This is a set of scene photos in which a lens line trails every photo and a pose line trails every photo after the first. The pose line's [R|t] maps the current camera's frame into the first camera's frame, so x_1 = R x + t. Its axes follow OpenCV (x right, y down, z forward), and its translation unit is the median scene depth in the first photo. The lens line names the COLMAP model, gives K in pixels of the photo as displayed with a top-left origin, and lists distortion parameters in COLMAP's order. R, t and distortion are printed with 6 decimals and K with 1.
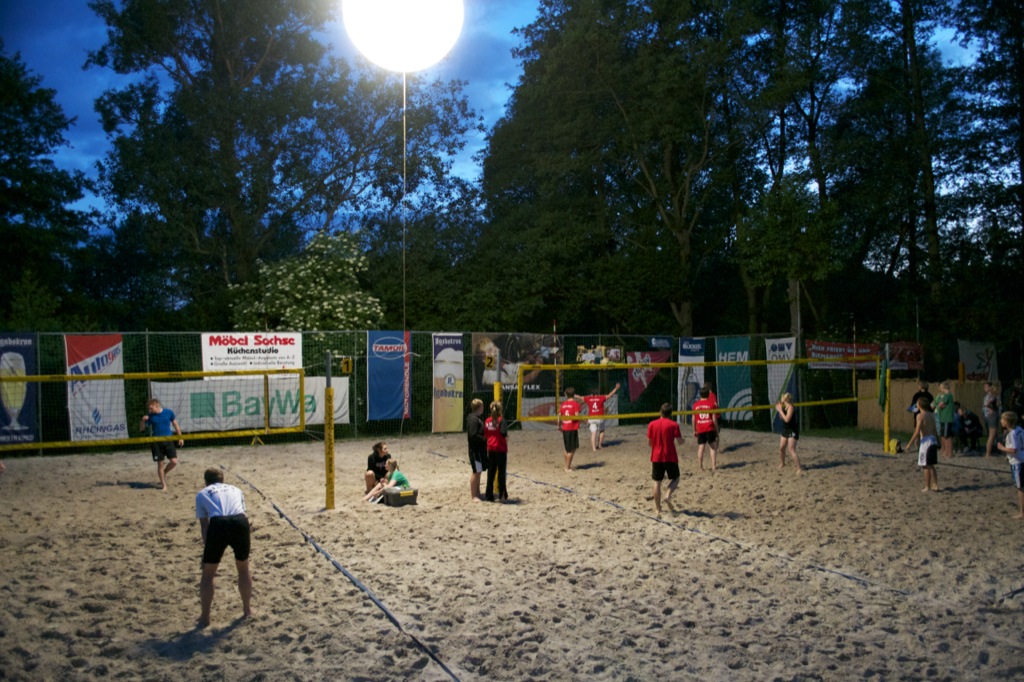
lens RADIAL K [[821.1, 0, 509.9], [0, 821.1, 352.6], [0, 0, 1]] dist [-0.082920, 0.013125]
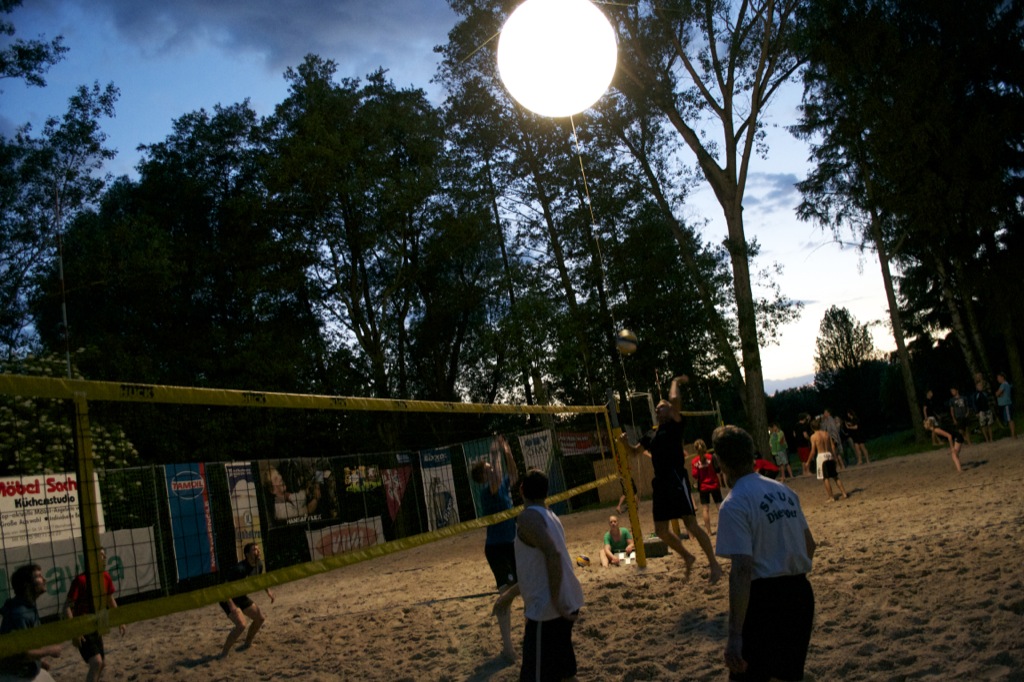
lens RADIAL K [[821.1, 0, 509.9], [0, 821.1, 352.6], [0, 0, 1]] dist [-0.082920, 0.013125]
pose [[0.733445, -0.017742, 0.679517, -0.498531], [0.162849, 0.975134, -0.150313, 0.042195], [-0.659954, 0.220905, 0.718096, 0.230627]]
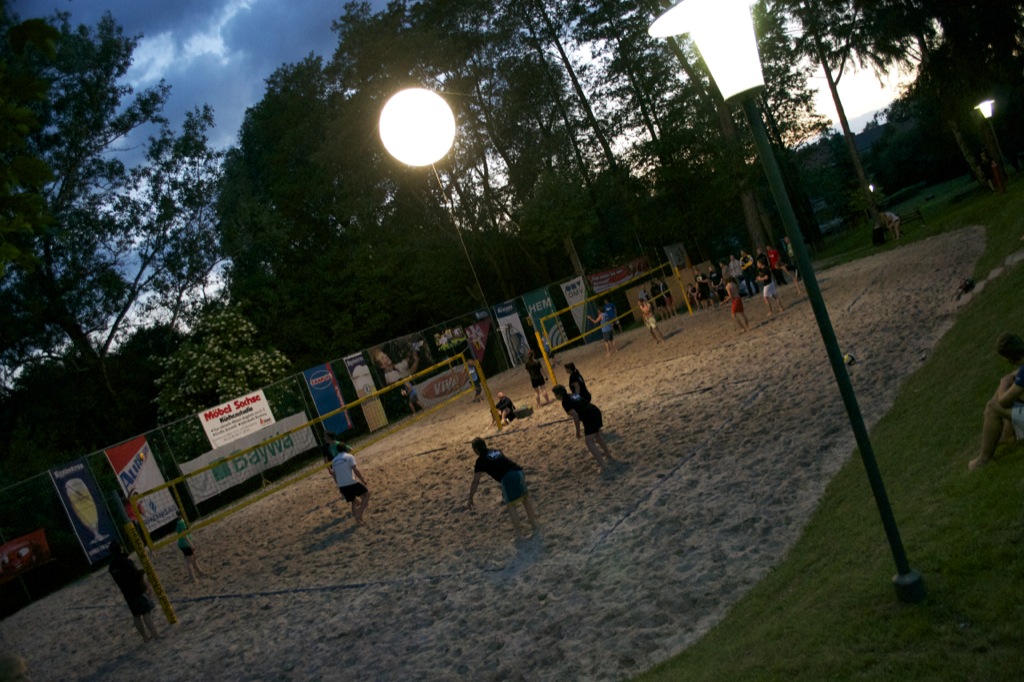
lens RADIAL K [[821.1, 0, 509.9], [0, 821.1, 352.6], [0, 0, 1]] dist [-0.082920, 0.013125]
pose [[0.841699, -0.330508, 0.426975, -0.472852], [0.337192, 0.939364, 0.062422, -0.027886], [-0.421715, 0.091432, 0.902107, -0.281702]]
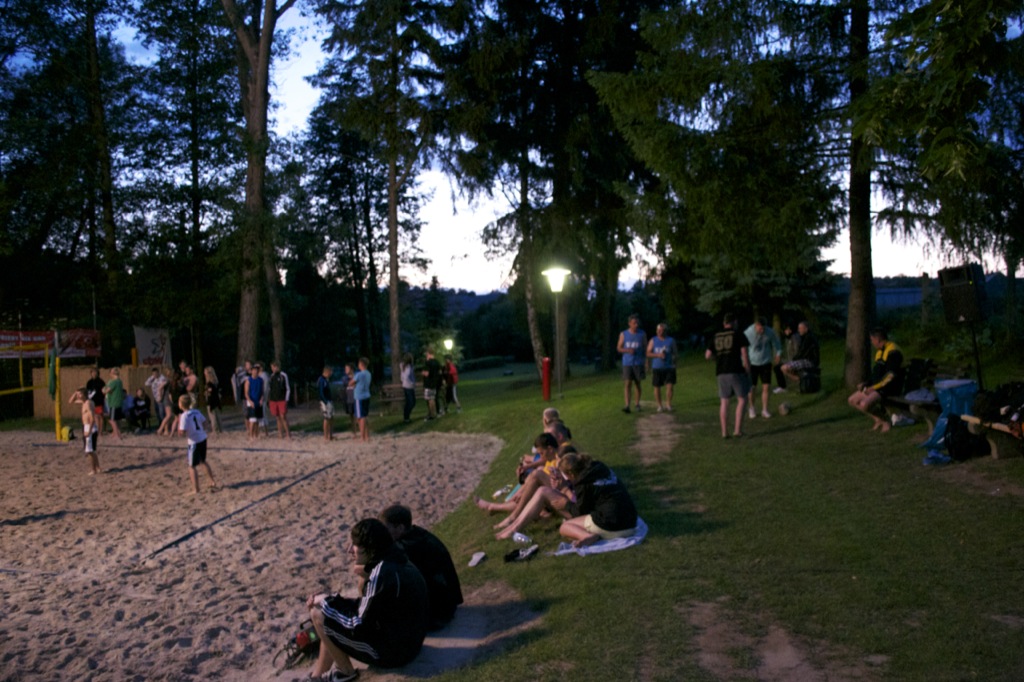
lens RADIAL K [[816.6, 0, 509.9], [0, 816.6, 352.1], [0, 0, 1]] dist [-0.080616, 0.011294]
pose [[0.596237, -0.027765, 0.802328, 0.009174], [0.013680, 0.999608, 0.024426, -0.001992], [-0.802692, -0.003588, 0.596383, -0.030464]]
